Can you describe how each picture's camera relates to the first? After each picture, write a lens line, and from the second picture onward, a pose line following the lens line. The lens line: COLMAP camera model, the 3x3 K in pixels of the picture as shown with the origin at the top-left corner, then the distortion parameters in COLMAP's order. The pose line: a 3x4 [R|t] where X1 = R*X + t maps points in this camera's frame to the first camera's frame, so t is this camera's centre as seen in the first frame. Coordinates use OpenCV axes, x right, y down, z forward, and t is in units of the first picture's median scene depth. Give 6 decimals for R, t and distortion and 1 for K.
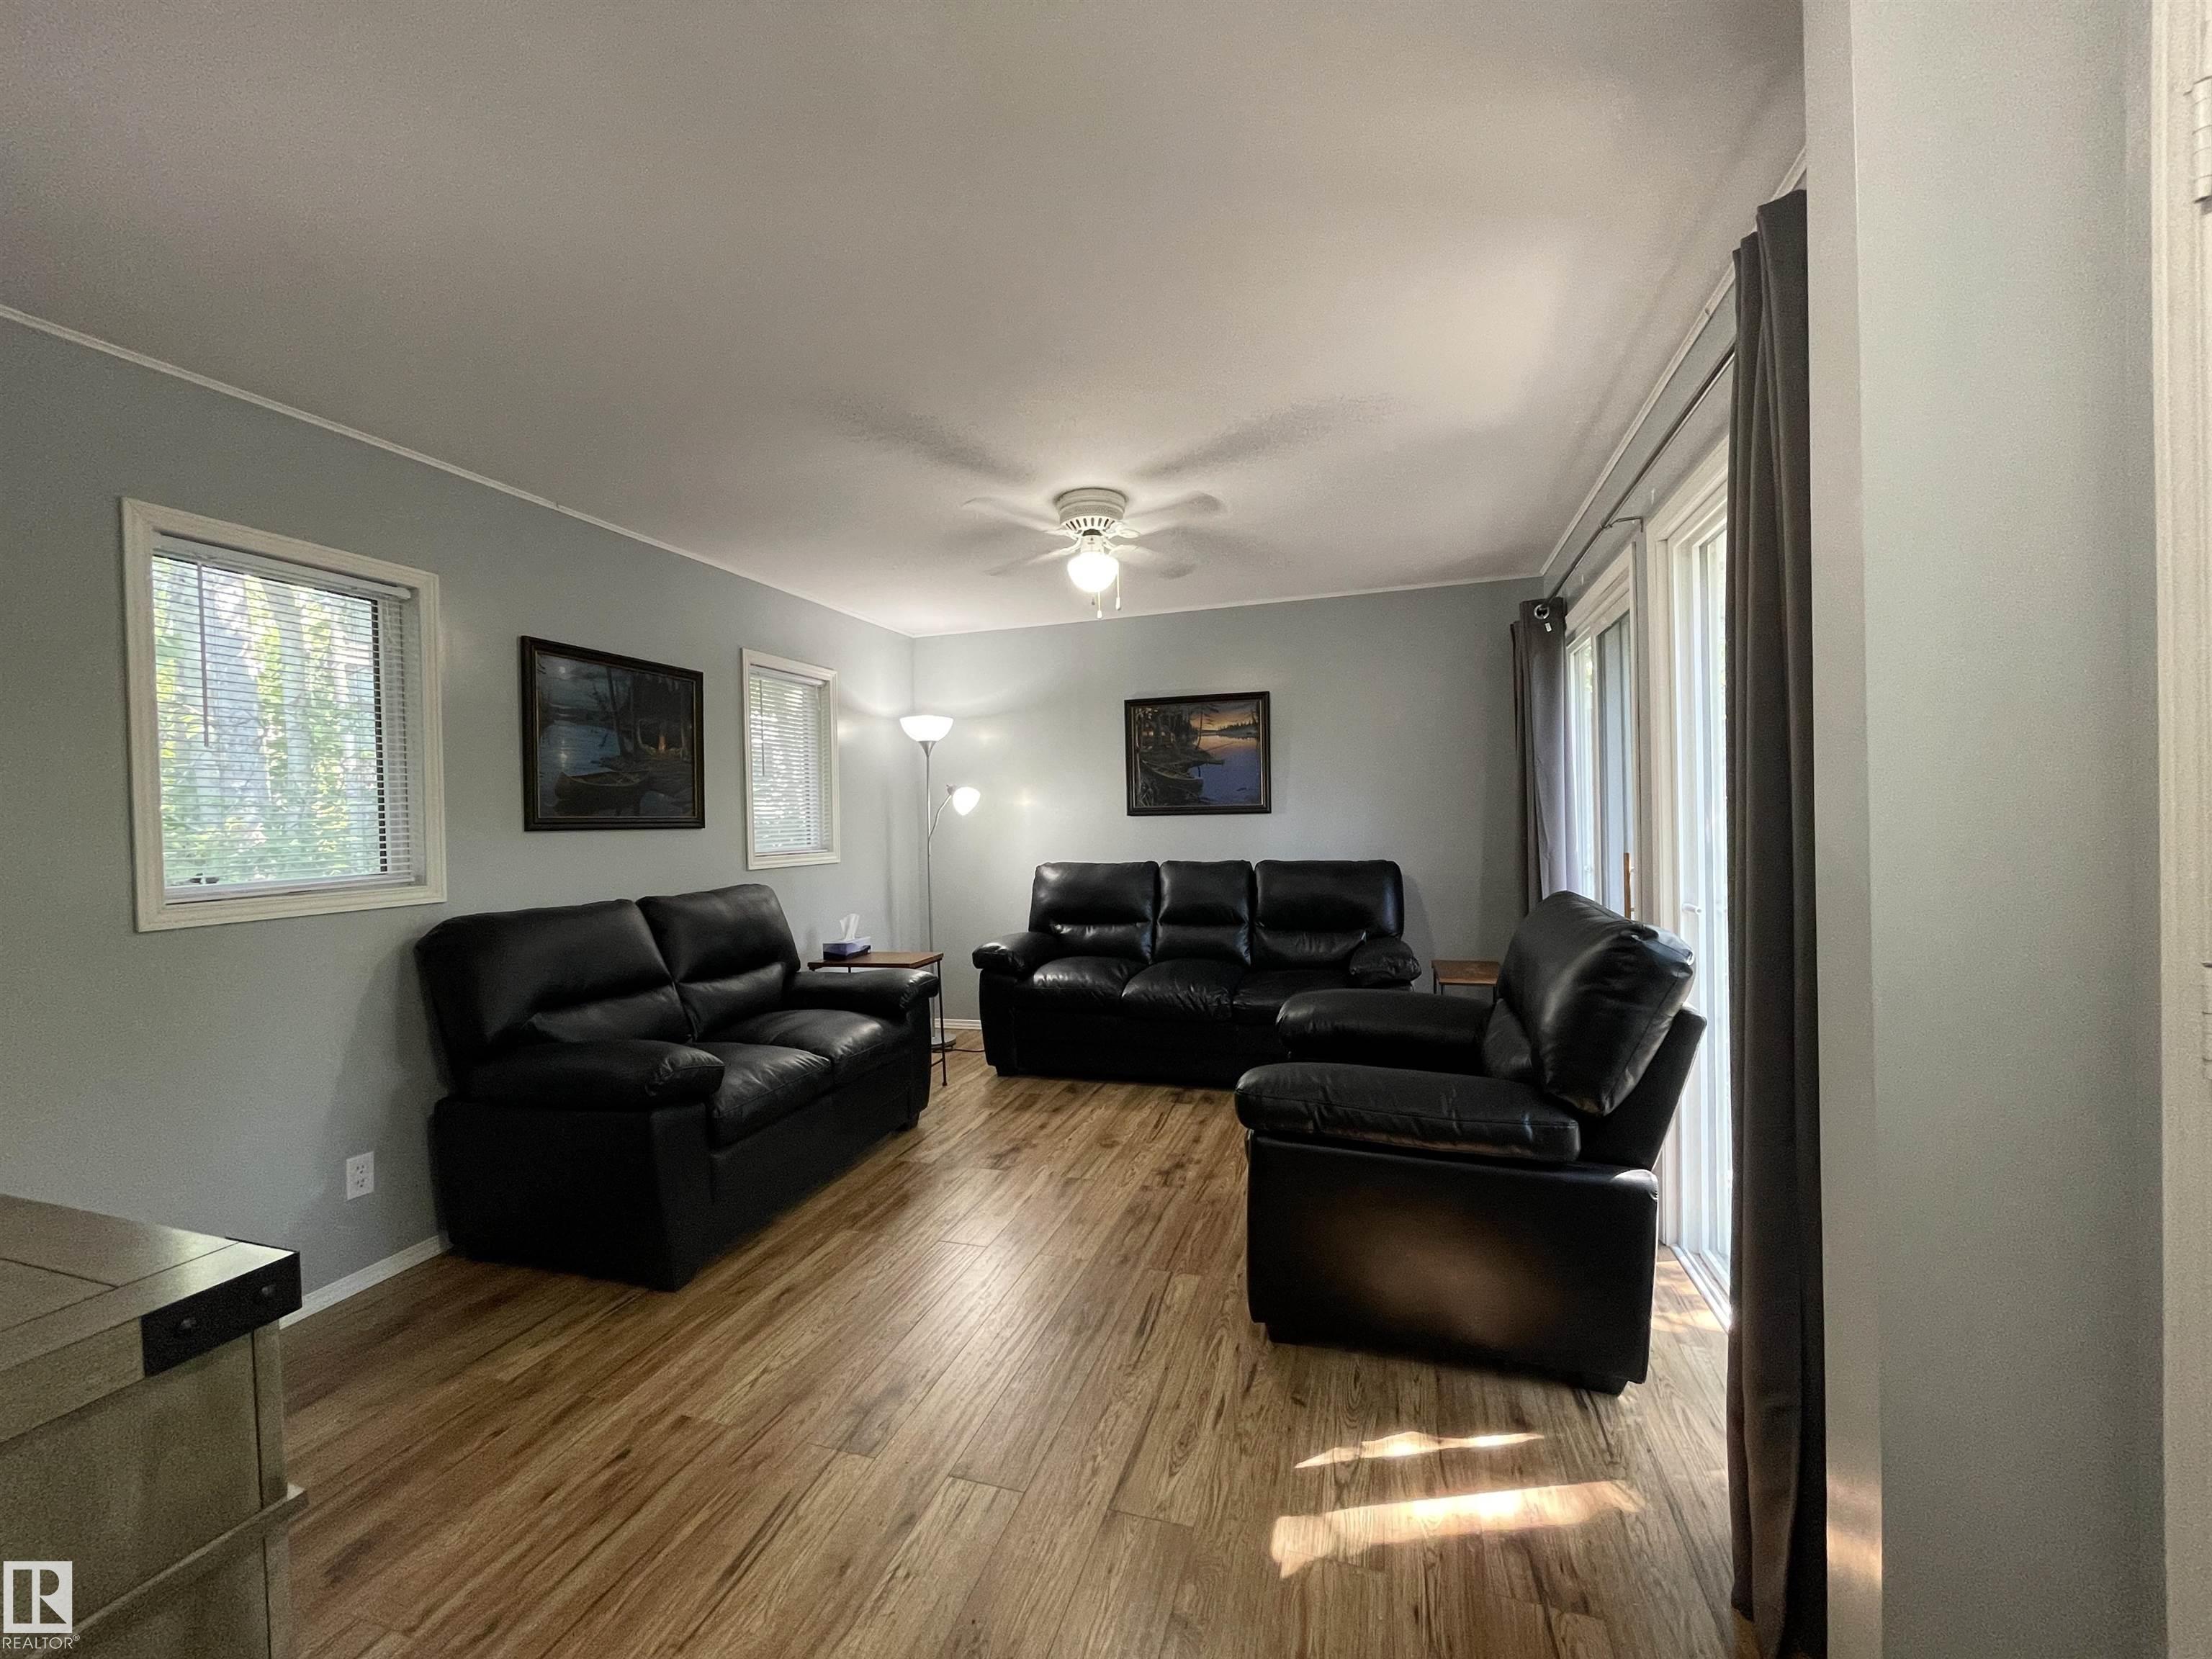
lens RADIAL K [[895.0, 0, 1093.0], [0, 895.0, 829.4], [0, 0, 1]] dist [0.003106, -0.002405]
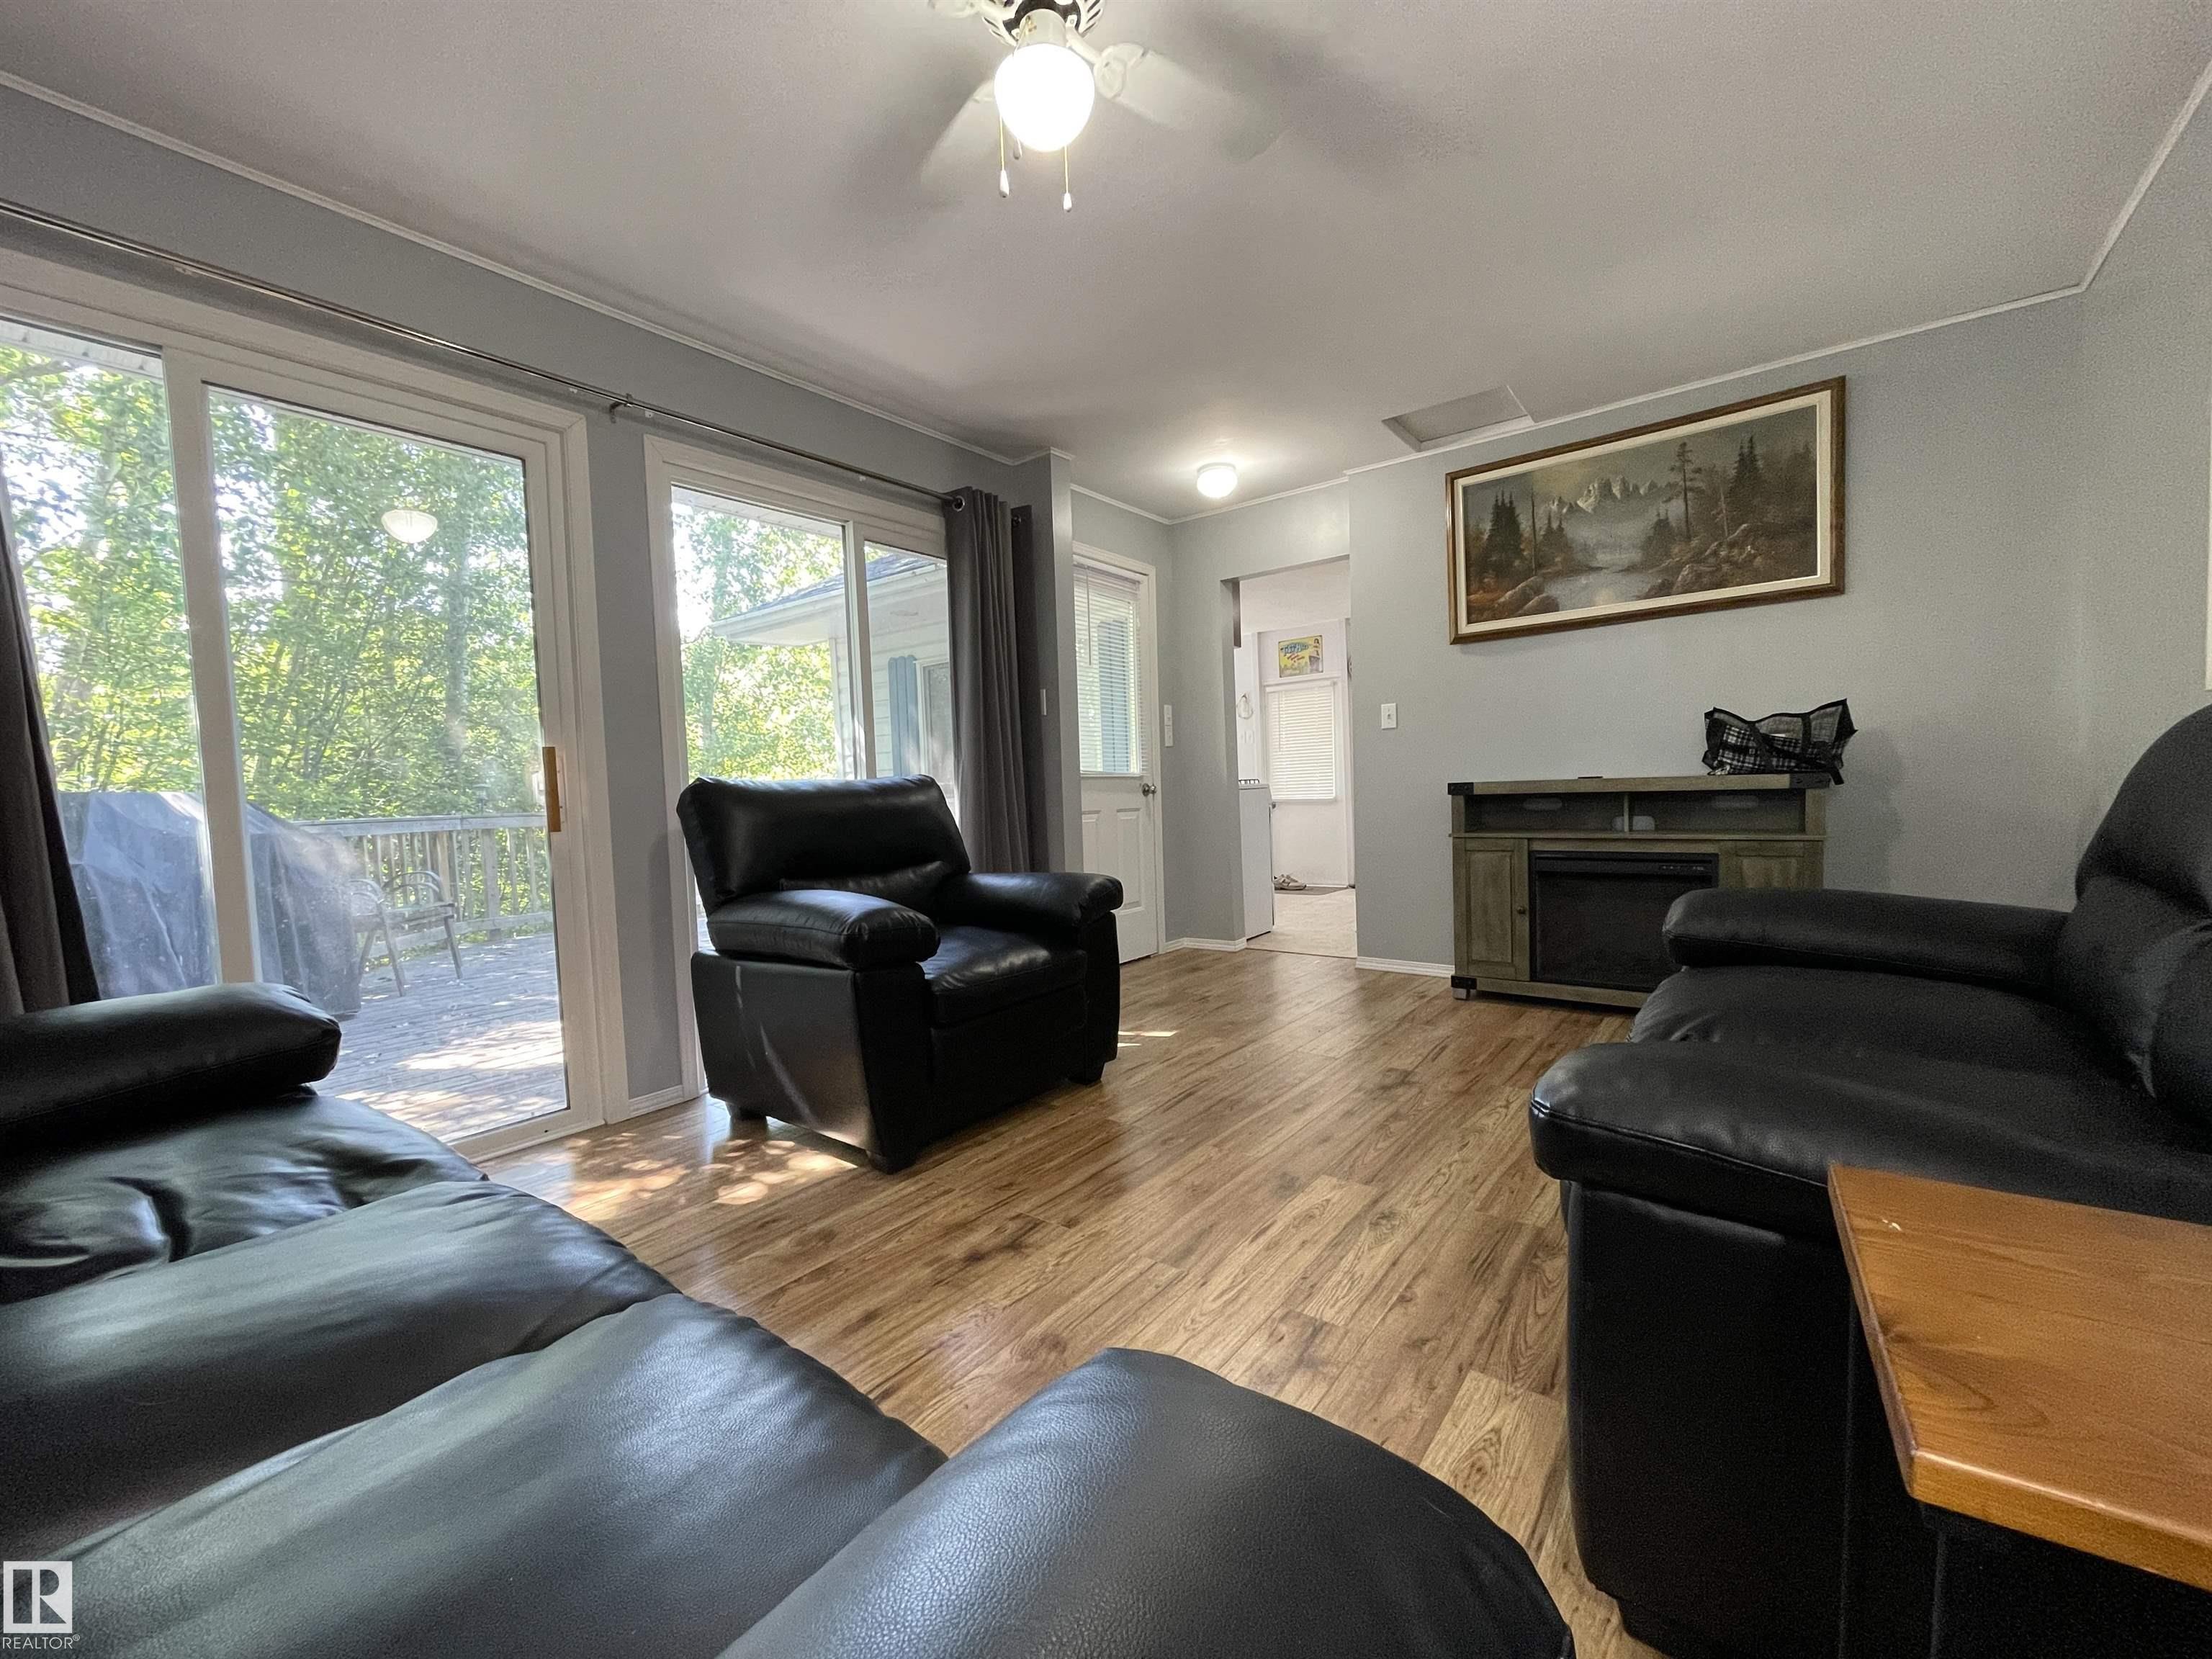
lens RADIAL K [[895.0, 0, 1093.7], [0, 895.0, 826.0], [0, 0, 1]] dist [0.003106, -0.002405]
pose [[-0.940298, 0.045974, 0.337233, -0.151284], [0.065174, 0.996821, 0.045829, 0.076395], [-0.334054, 0.065071, -0.940305, 1.294900]]
